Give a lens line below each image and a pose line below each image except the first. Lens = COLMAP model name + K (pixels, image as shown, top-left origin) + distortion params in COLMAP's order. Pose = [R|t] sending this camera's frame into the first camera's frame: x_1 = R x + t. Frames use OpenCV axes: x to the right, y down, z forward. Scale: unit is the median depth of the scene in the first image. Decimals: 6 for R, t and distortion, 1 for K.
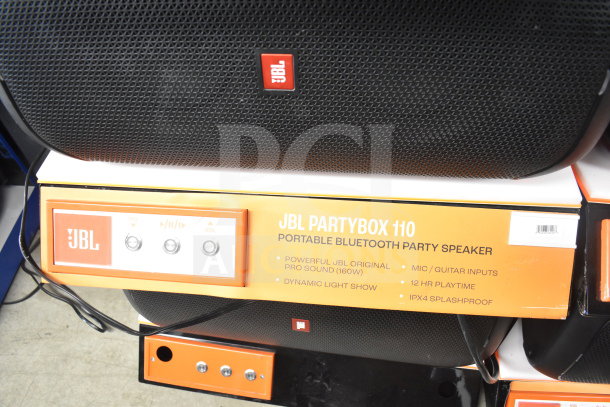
lens RADIAL K [[472.0, 0, 305.0], [0, 472.0, 203.5], [0, 0, 1]] dist [-0.112133, 0.003171]
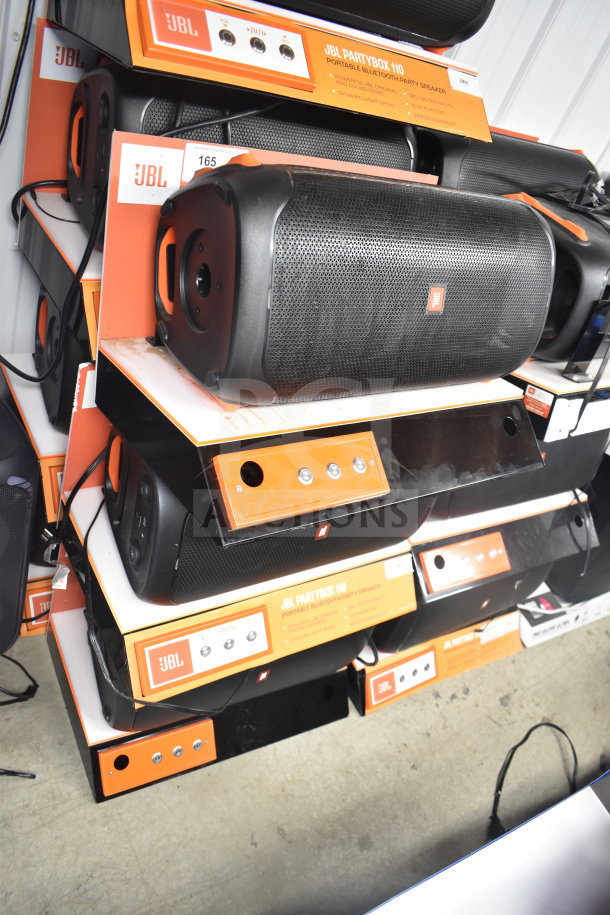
lens RADIAL K [[708.0, 0, 305.0], [0, 708.0, 457.5], [0, 0, 1]] dist [-0.112133, 0.003171]
pose [[0.732680, -0.168939, 0.659273, -1.427892], [0.223337, 0.974740, 0.001572, -0.421031], [-0.642885, 0.146088, 0.751902, -0.891630]]
